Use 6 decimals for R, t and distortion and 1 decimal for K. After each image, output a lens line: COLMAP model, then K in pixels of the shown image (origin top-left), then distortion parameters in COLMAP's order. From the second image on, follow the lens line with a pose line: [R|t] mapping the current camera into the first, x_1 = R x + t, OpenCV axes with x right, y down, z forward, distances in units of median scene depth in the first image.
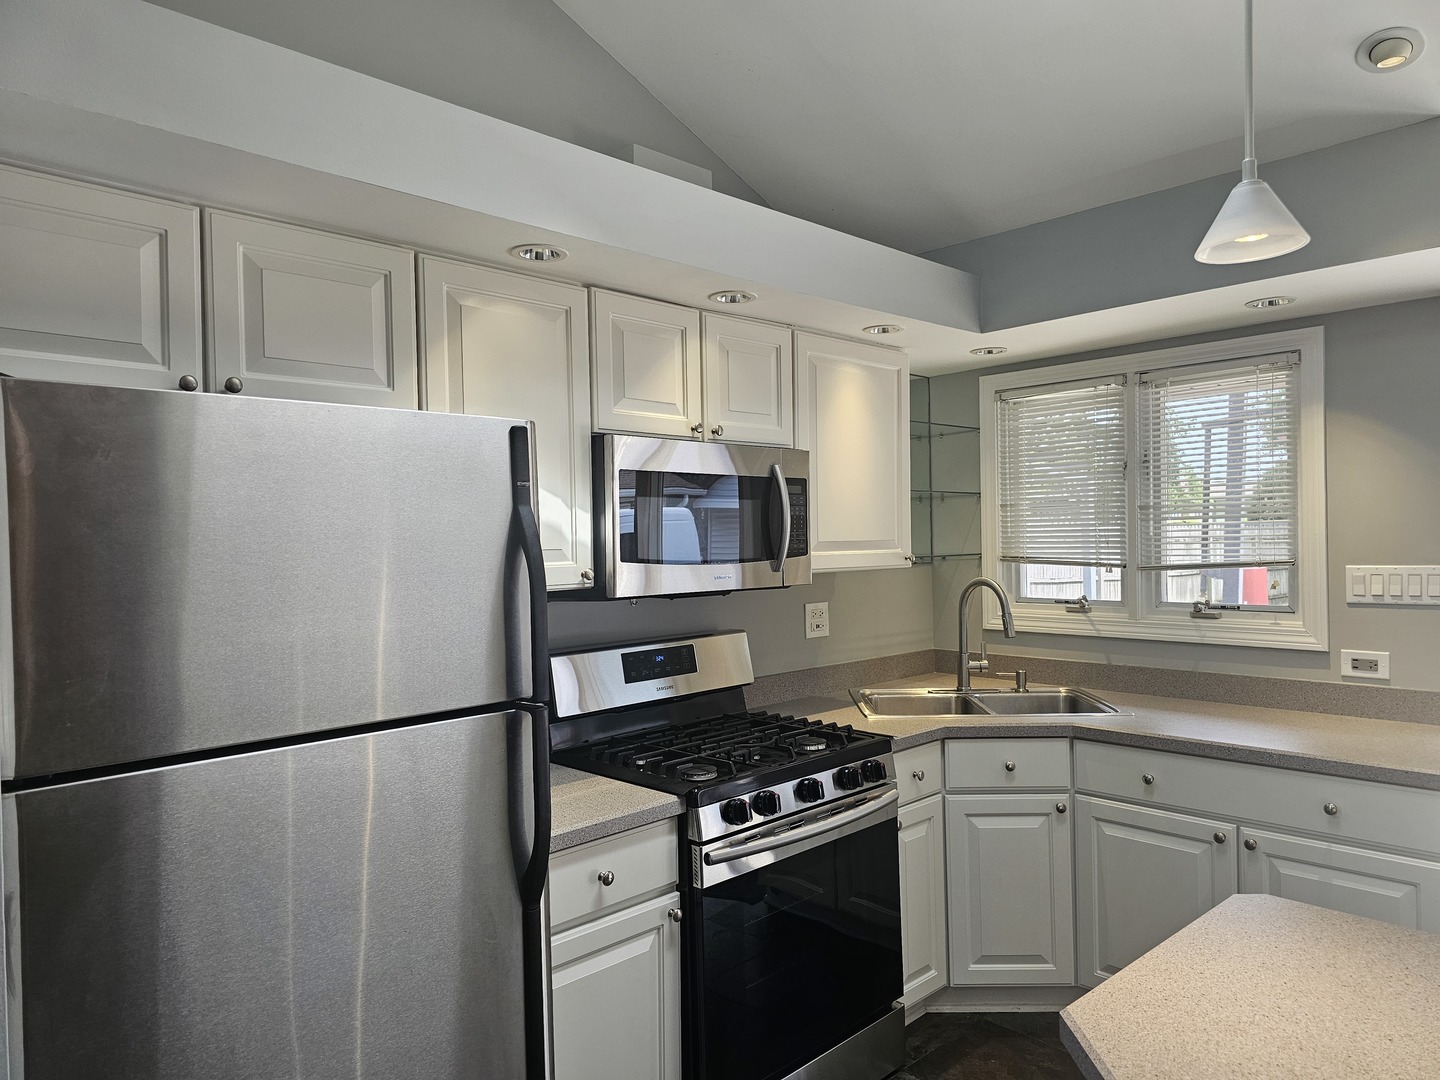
lens RADIAL K [[968.9, 0, 716.3], [0, 968.9, 546.5], [0, 0, 1]] dist [0.065561, -0.050832]
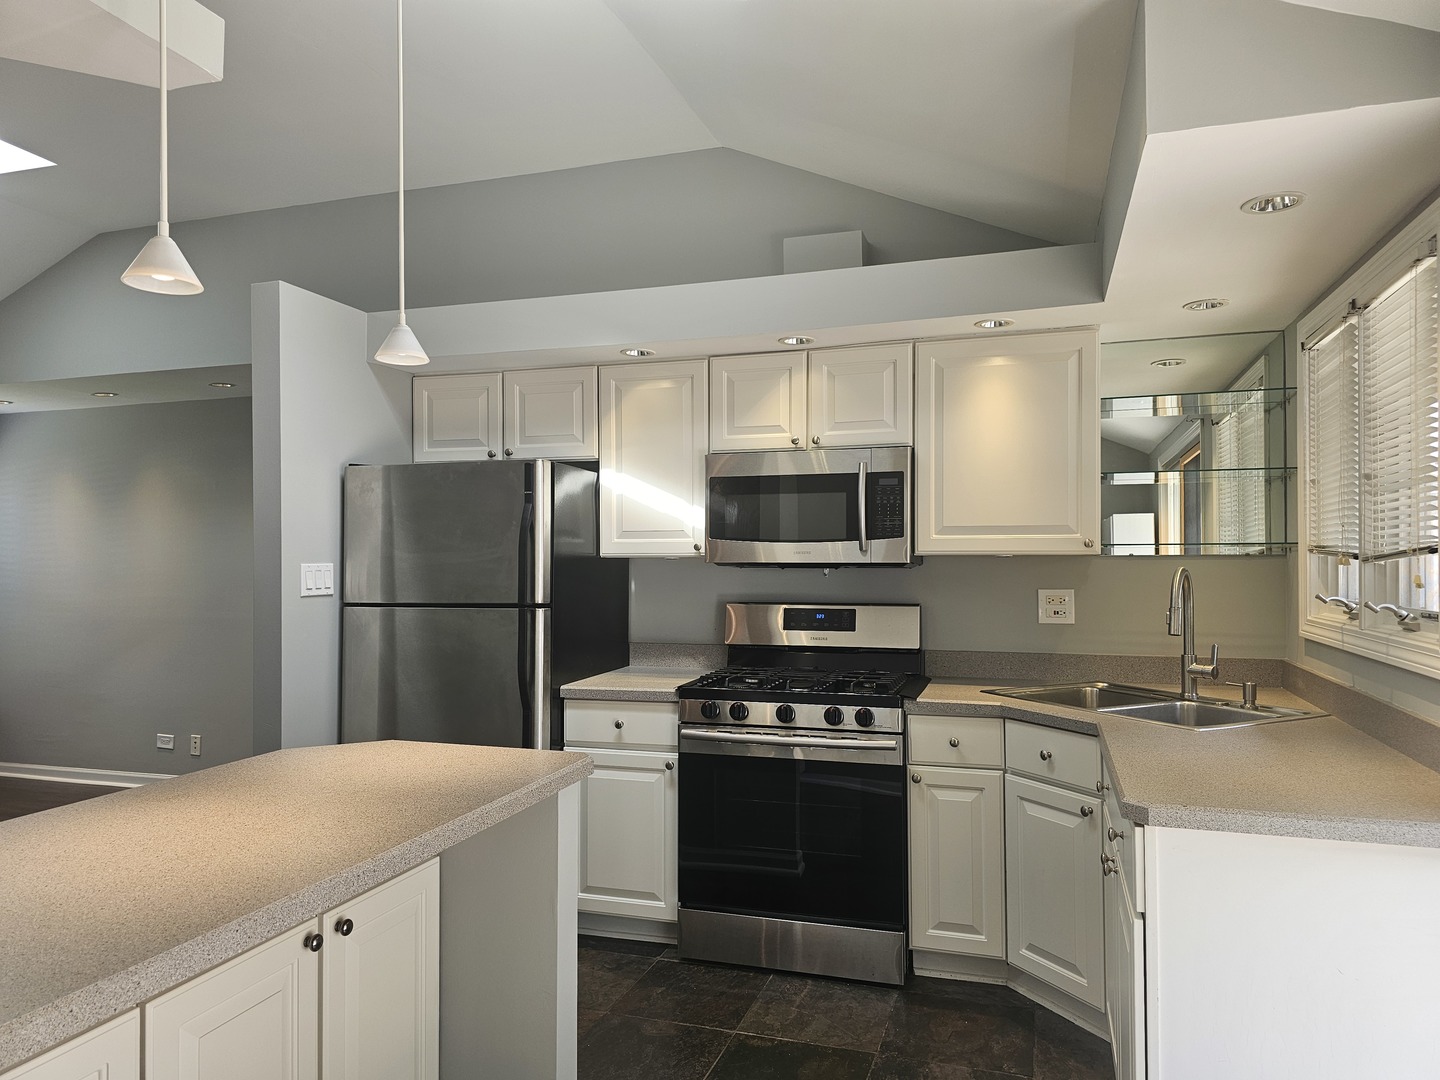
lens RADIAL K [[968.9, 0, 720.5], [0, 968.9, 552.1], [0, 0, 1]] dist [0.065561, -0.050832]
pose [[0.461785, 0.008462, -0.886951, 0.997297], [-0.015337, 0.999881, 0.001555, 0.027645], [0.886859, 0.012885, 0.461860, 0.264641]]
